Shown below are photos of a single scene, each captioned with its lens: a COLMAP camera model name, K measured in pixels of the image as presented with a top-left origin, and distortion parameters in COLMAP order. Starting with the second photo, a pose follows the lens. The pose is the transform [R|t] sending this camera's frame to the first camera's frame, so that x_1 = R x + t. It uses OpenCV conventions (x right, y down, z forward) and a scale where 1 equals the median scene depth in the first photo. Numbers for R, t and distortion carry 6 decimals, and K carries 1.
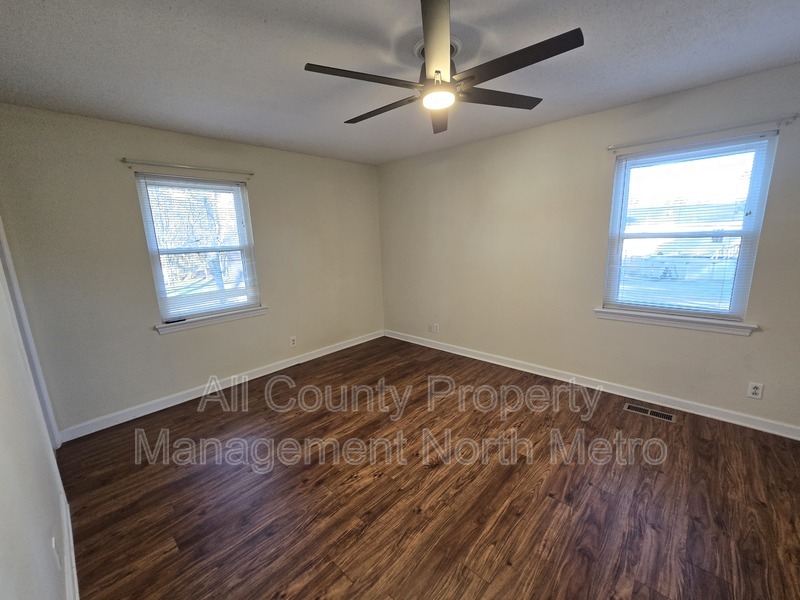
lens RADIAL K [[329.3, 0, 404.2], [0, 329.3, 299.4], [0, 0, 1]] dist [0.002706, 0.000611]
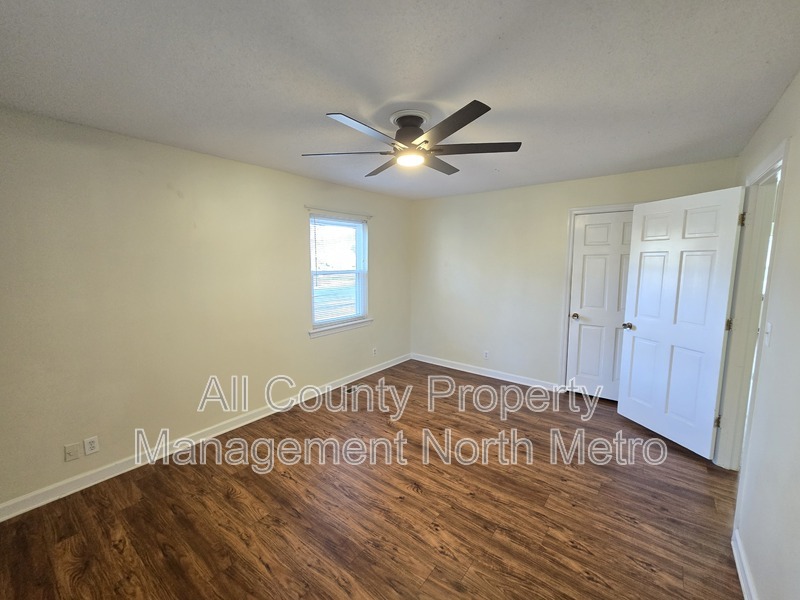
lens RADIAL K [[329.3, 0, 404.9], [0, 329.3, 299.9], [0, 0, 1]] dist [0.002706, 0.000611]
pose [[-0.080247, -0.084394, 0.993196, -1.031617], [0.196688, 0.975478, 0.098780, -0.218733], [-0.977177, 0.203276, -0.061680, 1.111172]]
